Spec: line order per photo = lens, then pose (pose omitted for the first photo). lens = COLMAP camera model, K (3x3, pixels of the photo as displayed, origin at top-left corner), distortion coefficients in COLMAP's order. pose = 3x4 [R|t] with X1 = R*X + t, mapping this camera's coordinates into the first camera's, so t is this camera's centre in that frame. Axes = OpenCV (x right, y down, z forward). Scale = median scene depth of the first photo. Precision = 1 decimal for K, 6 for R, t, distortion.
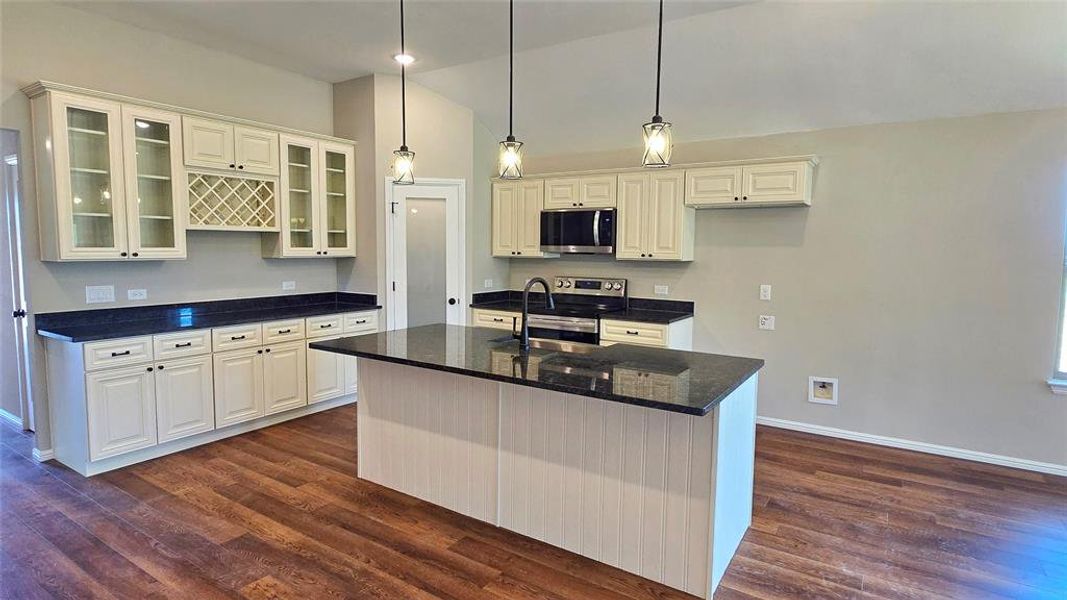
lens RADIAL K [[558.2, 0, 537.1], [0, 558.2, 290.4], [0, 0, 1]] dist [0.000219, -0.001107]
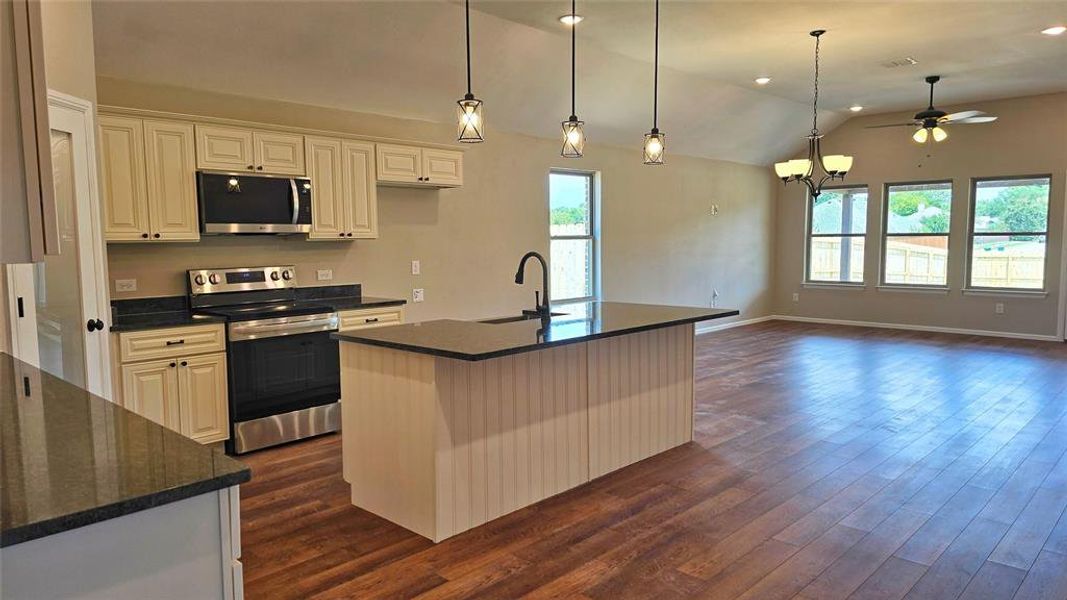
lens RADIAL K [[713.8, 0, 524.9], [0, 713.8, 298.7], [0, 0, 1]] dist [0.075961, -0.086648]
pose [[0.191486, -0.098708, 0.976519, -0.876523], [0.088042, 0.992647, 0.083074, -0.032062], [-0.977539, 0.070067, 0.198768, 0.513149]]
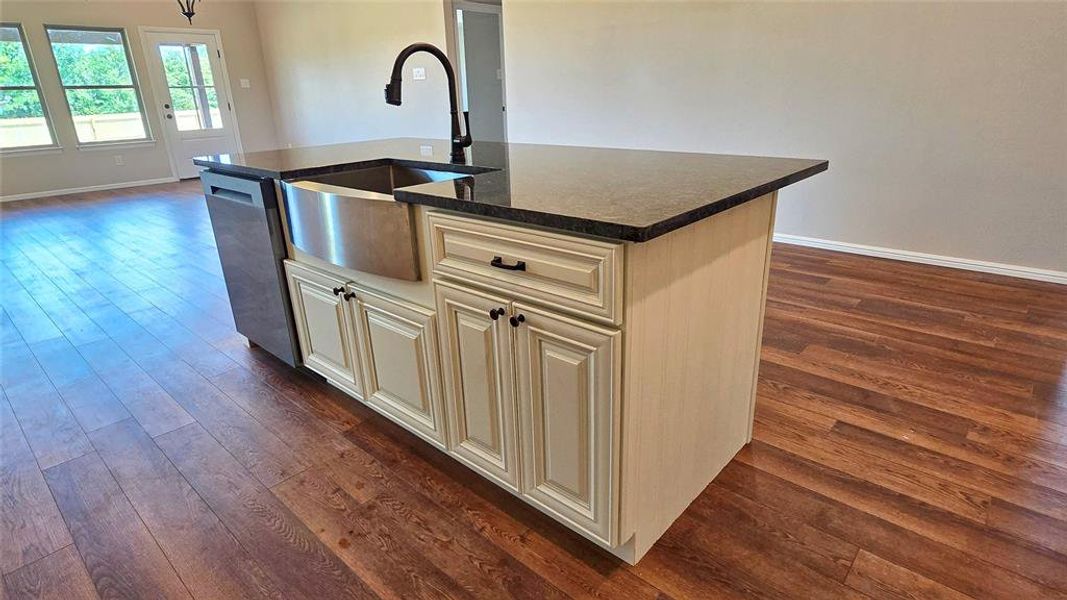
lens RADIAL K [[558.2, 0, 537.1], [0, 558.2, 290.4], [0, 0, 1]] dist [0.000219, -0.001107]
pose [[-0.987952, -0.036468, 0.150400, -0.146395], [0.028925, 0.911201, 0.410945, -0.015349], [-0.152031, 0.410345, -0.899168, 1.089774]]
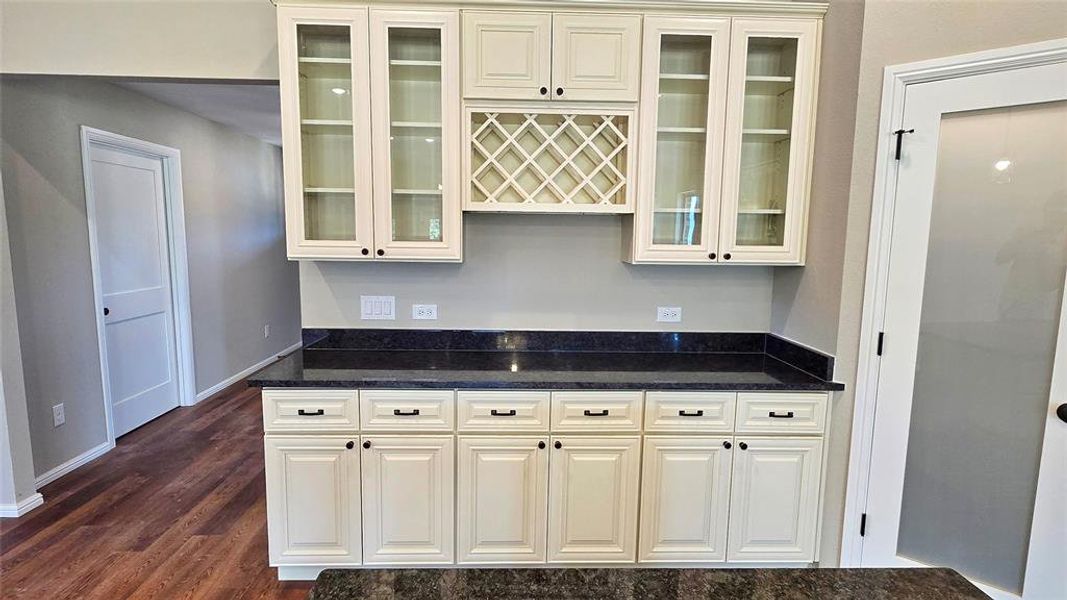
lens RADIAL K [[572.9, 0, 531.4], [0, 572.9, 311.6], [0, 0, 1]] dist [-0.002054, -0.000283]
pose [[0.575454, 0.107294, -0.810765, -0.076754], [-0.075527, 0.994092, 0.077948, -0.049390], [0.814339, 0.016379, 0.580158, 0.622314]]
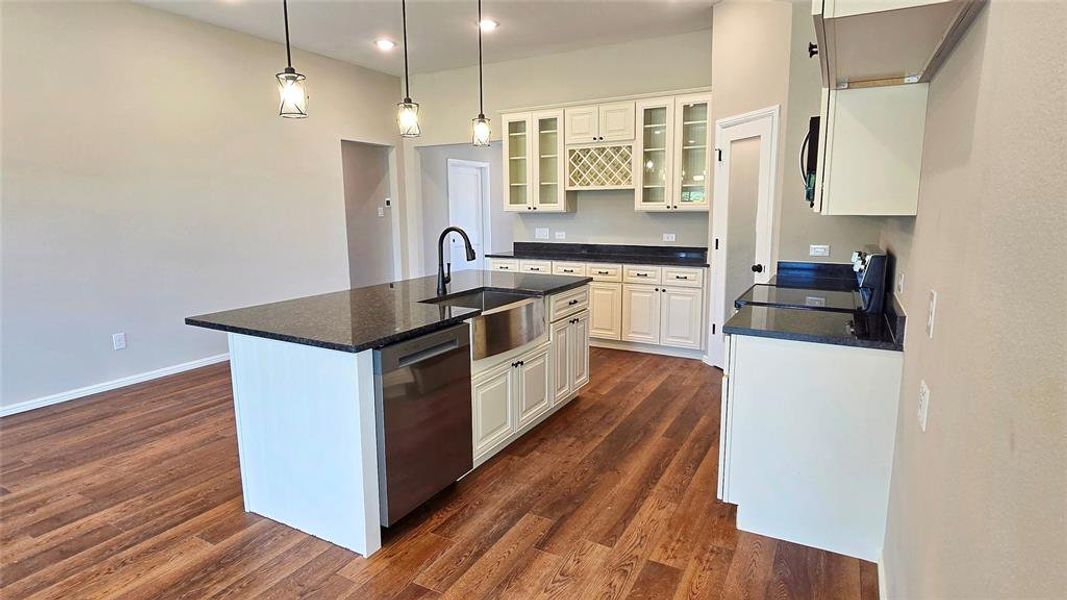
lens RADIAL K [[558.2, 0, 537.1], [0, 558.2, 290.4], [0, 0, 1]] dist [0.000219, -0.001107]
pose [[0.072475, 0.135917, -0.988066, 0.695073], [-0.071948, 0.988802, 0.130740, -0.034107], [0.994772, 0.061614, 0.081442, 0.725660]]
